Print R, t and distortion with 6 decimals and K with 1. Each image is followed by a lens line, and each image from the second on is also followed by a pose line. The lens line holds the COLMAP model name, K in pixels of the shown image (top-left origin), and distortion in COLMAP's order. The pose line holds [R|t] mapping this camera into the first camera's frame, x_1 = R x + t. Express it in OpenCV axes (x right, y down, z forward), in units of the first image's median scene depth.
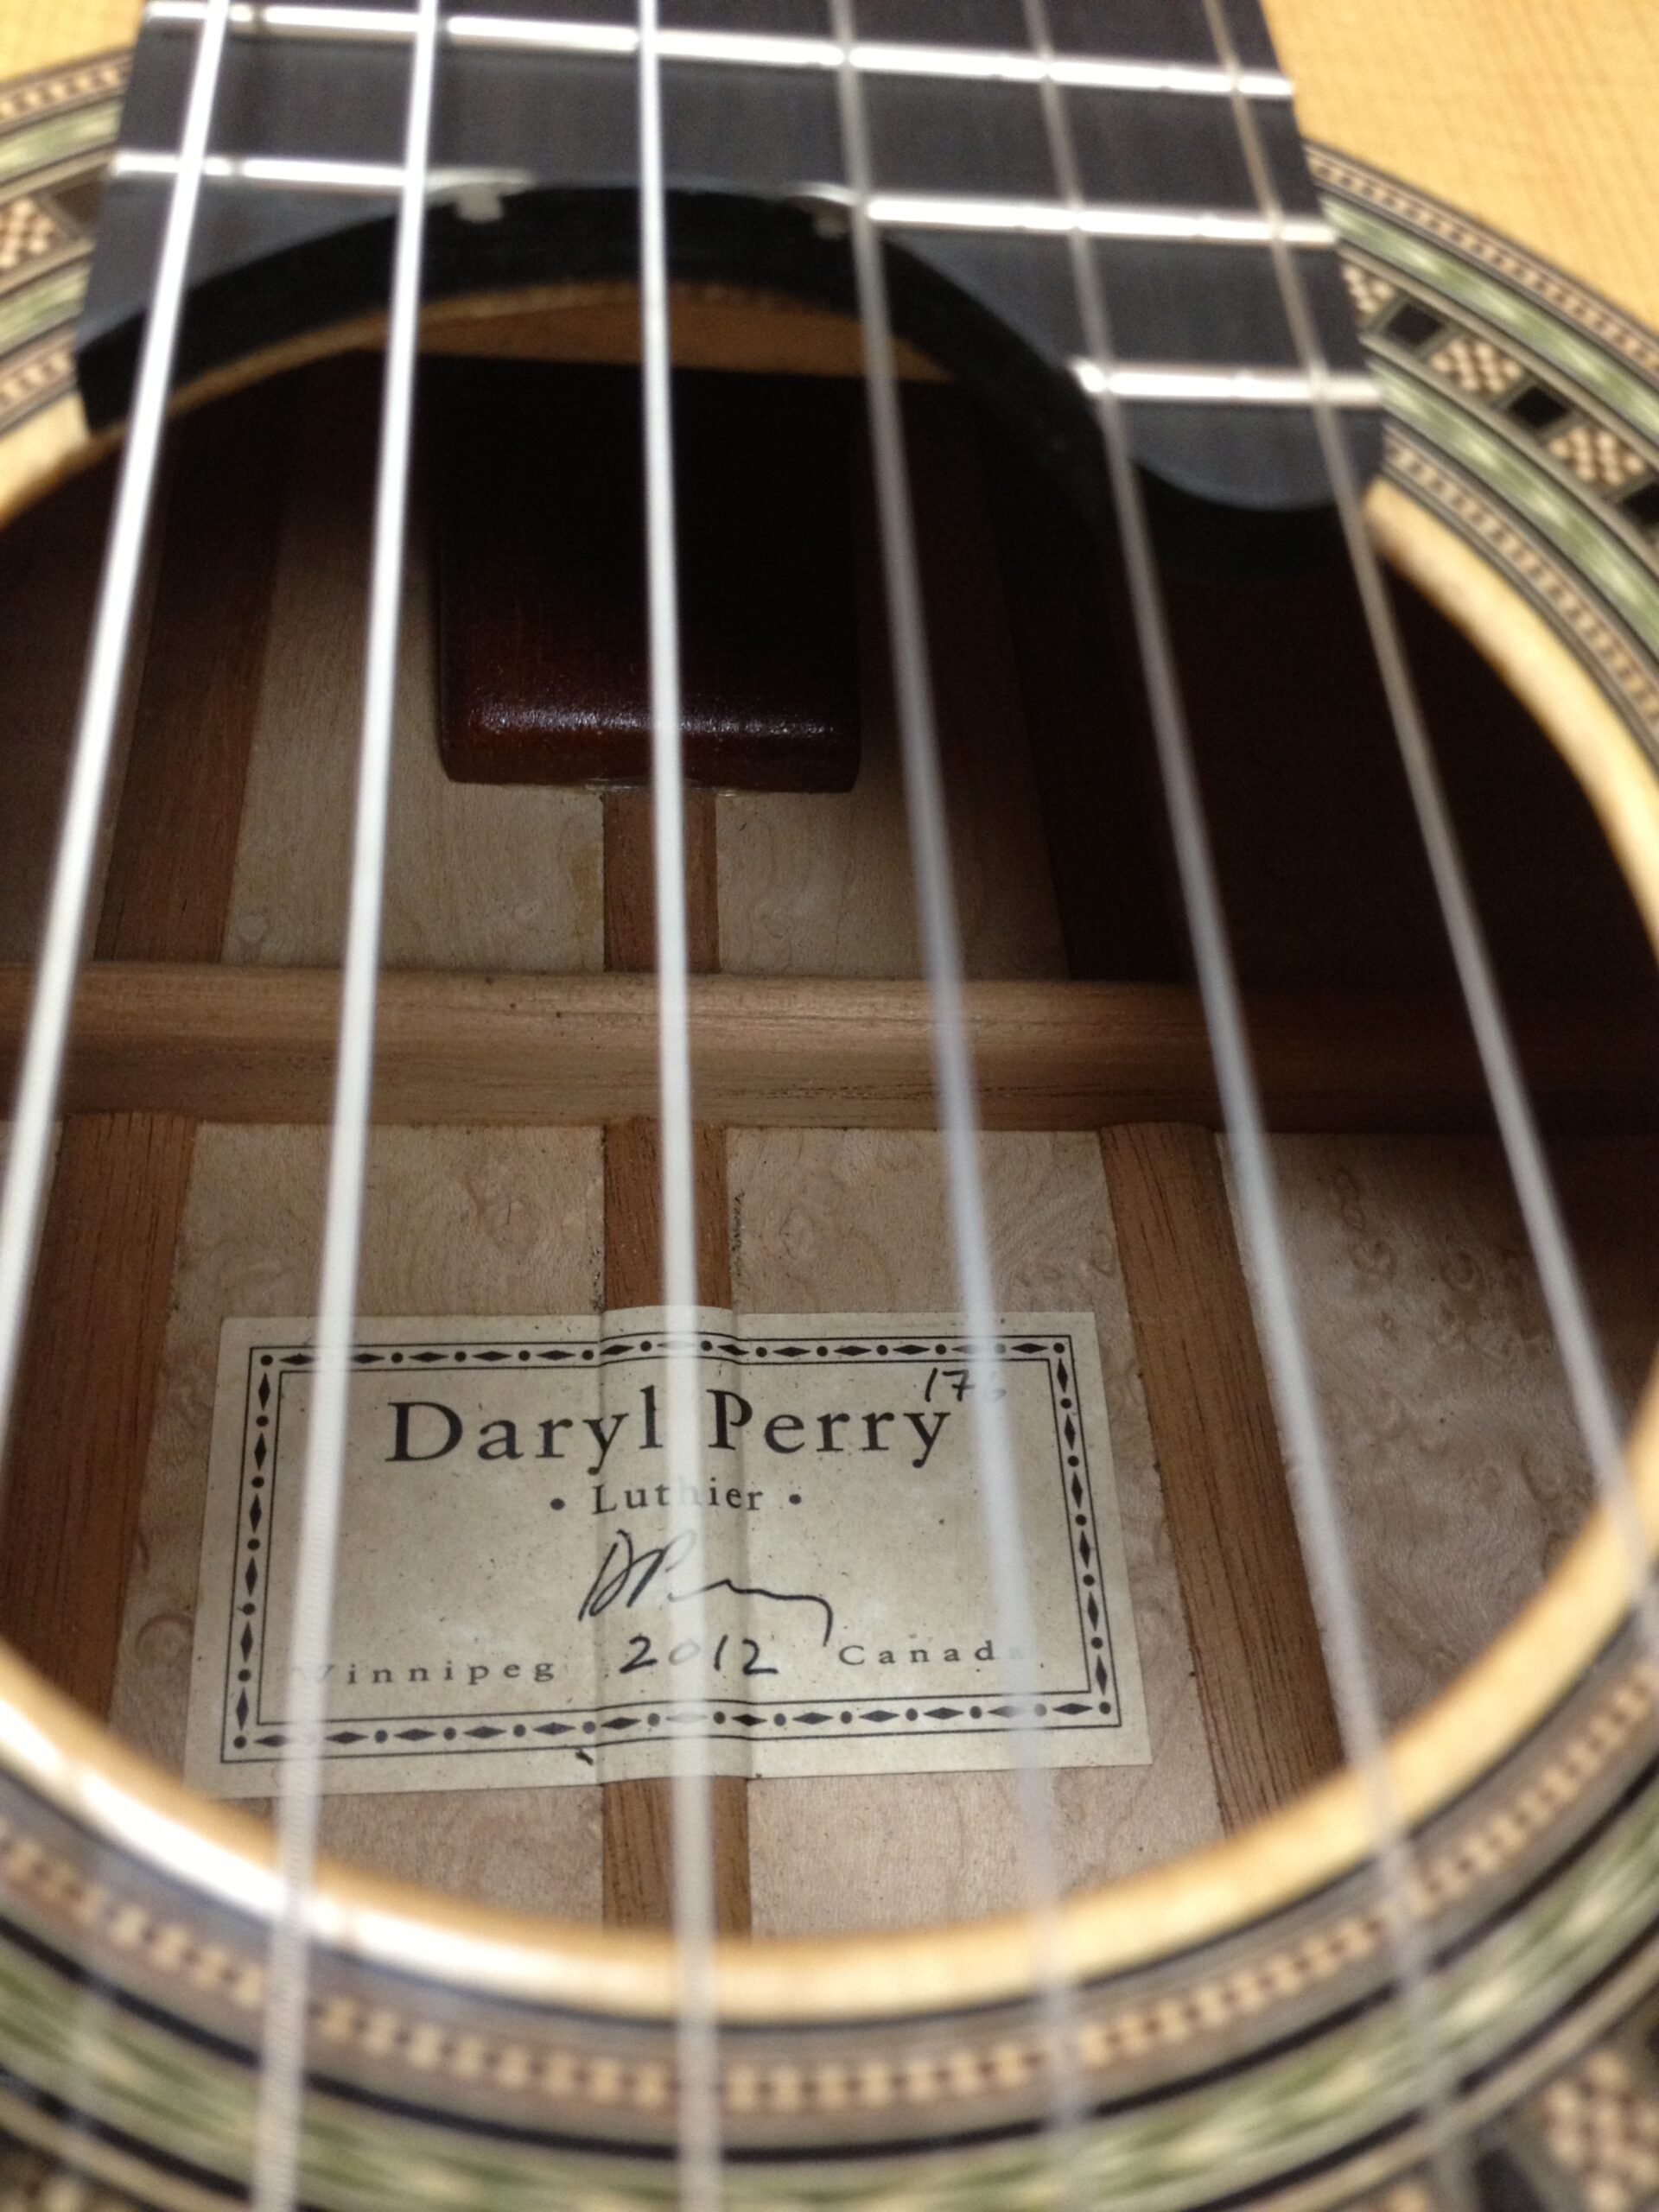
lens RADIAL K [[2193.4, 0, 832.8], [0, 2193.4, 1123.8], [0, 0, 1]] dist [0.023381, 0.000000]
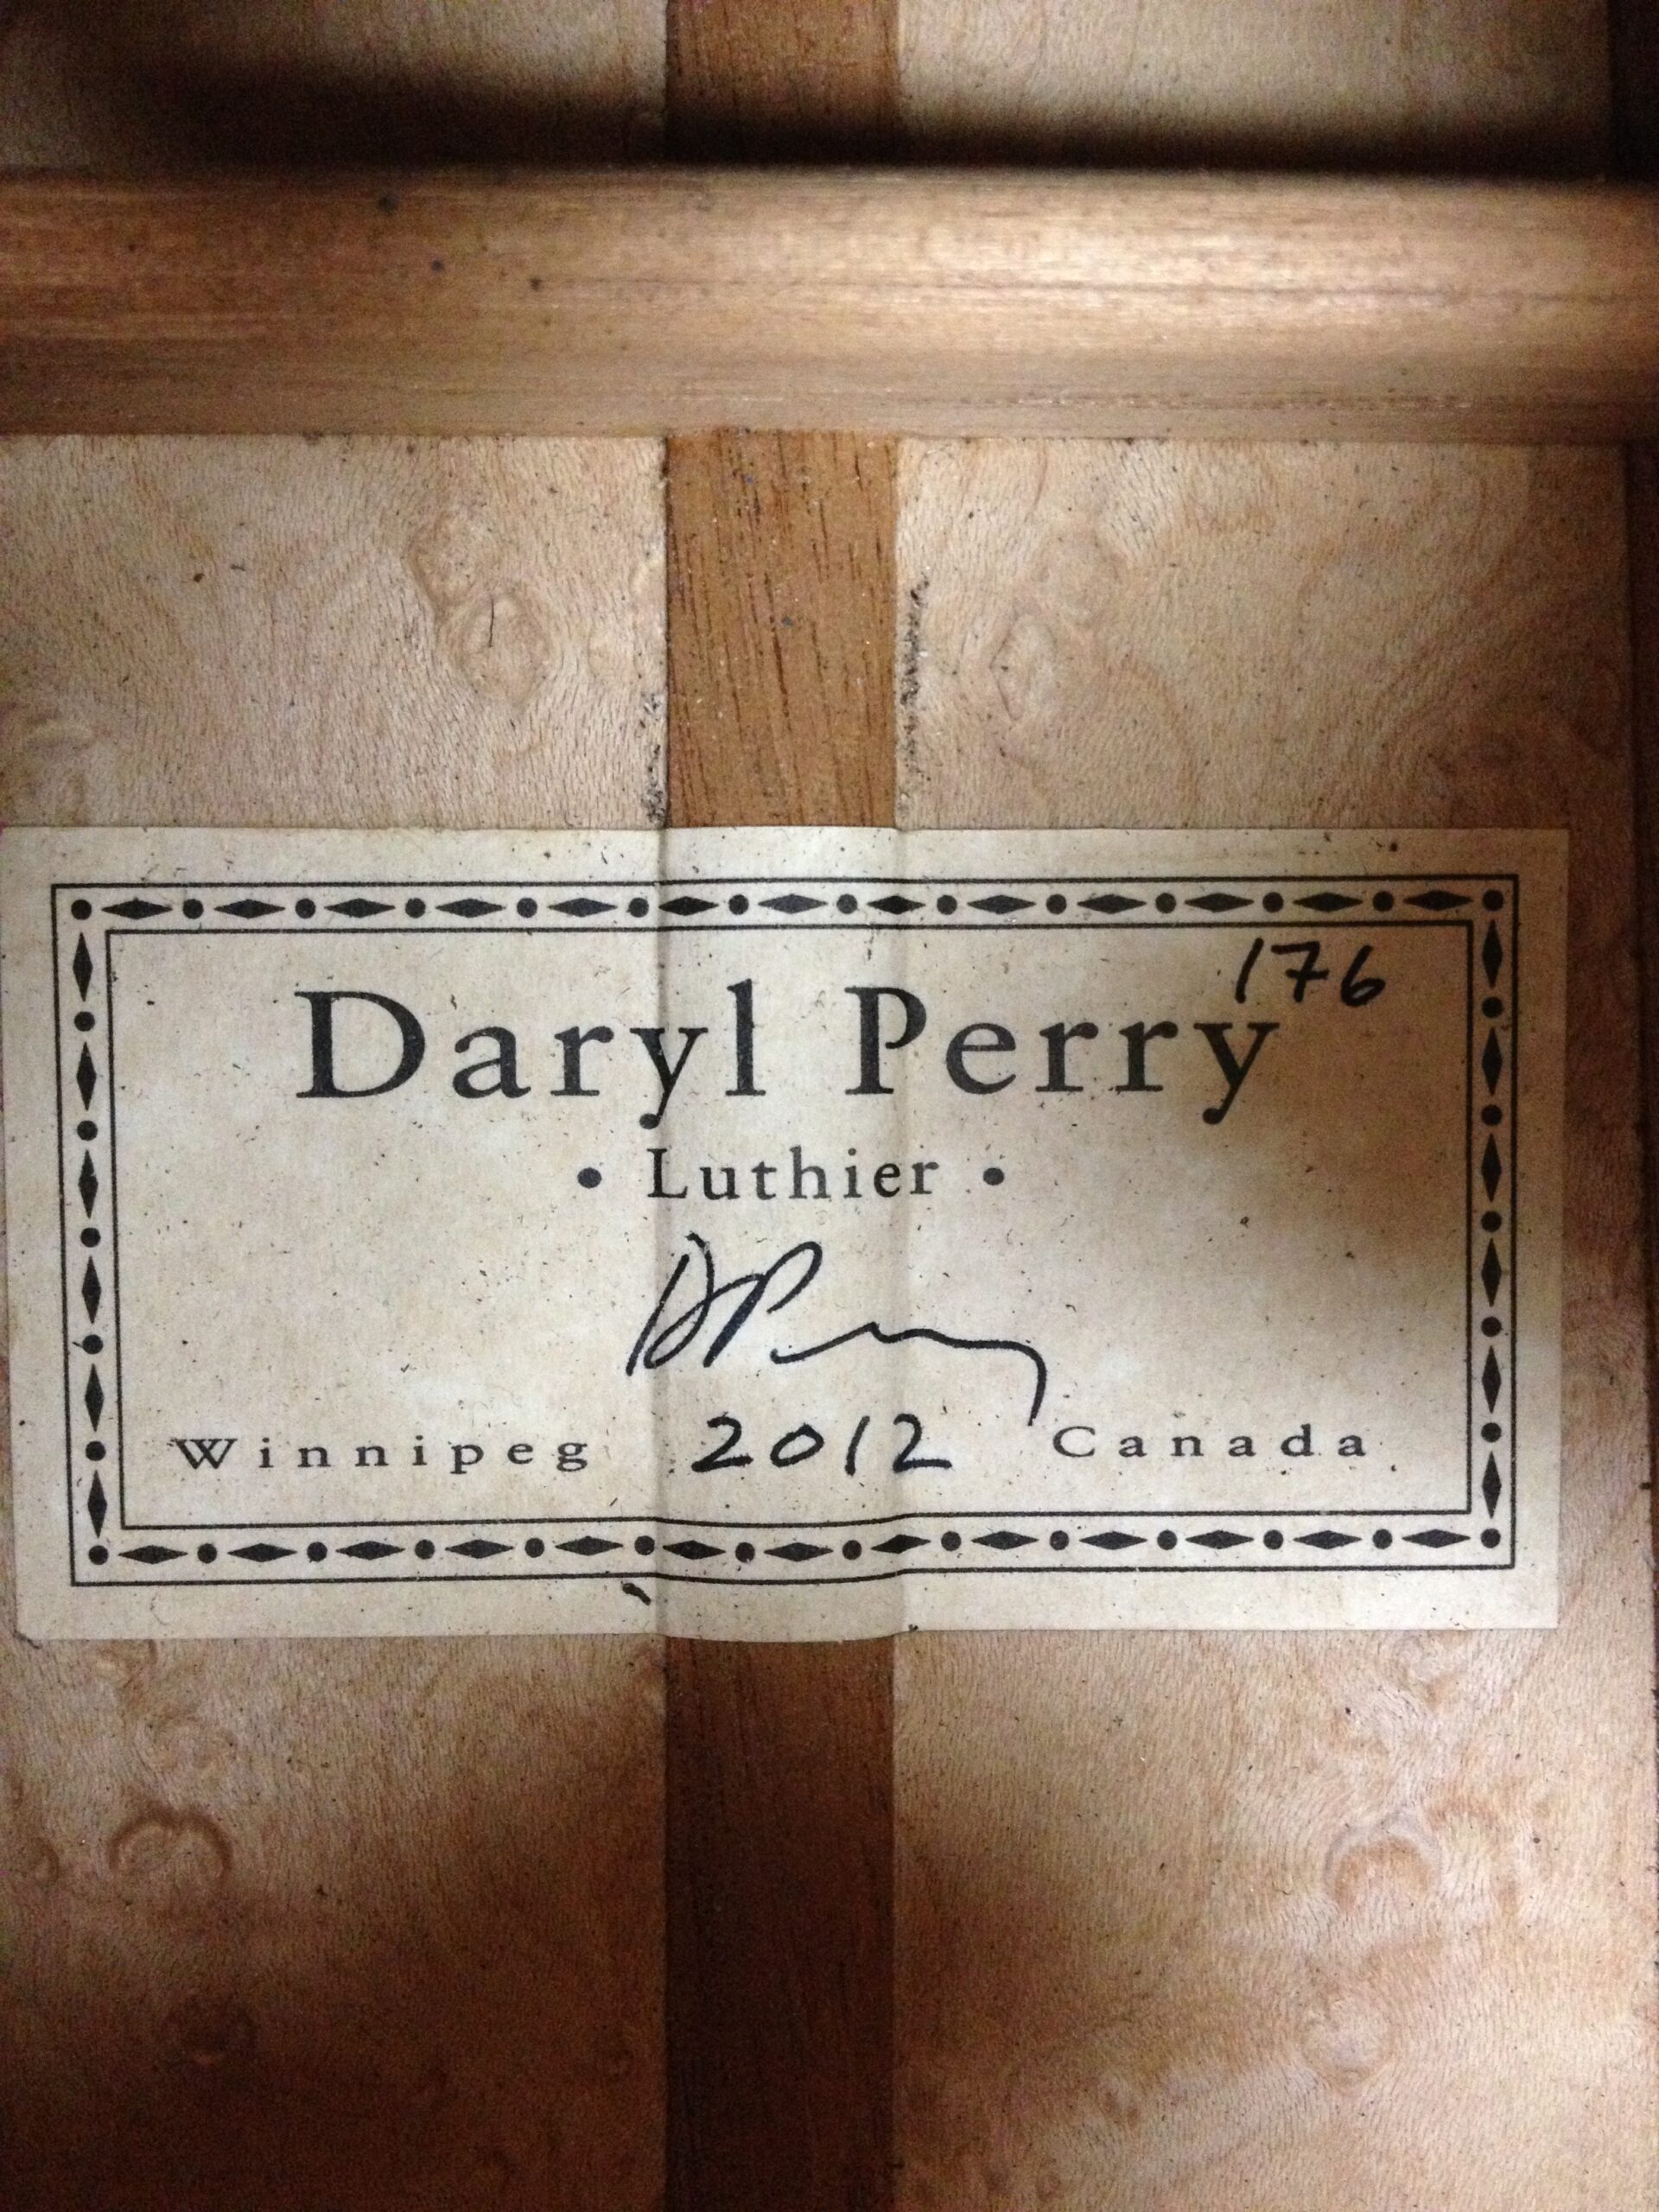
lens RADIAL K [[2193.4, 0, 829.7], [0, 2193.4, 1093.8], [0, 0, 1]] dist [0.023381, 0.000000]
pose [[0.992914, 0.060352, -0.102367, -0.002275], [0.002941, 0.848685, 0.528890, -0.154150], [0.118797, -0.525444, 0.842494, 0.513345]]
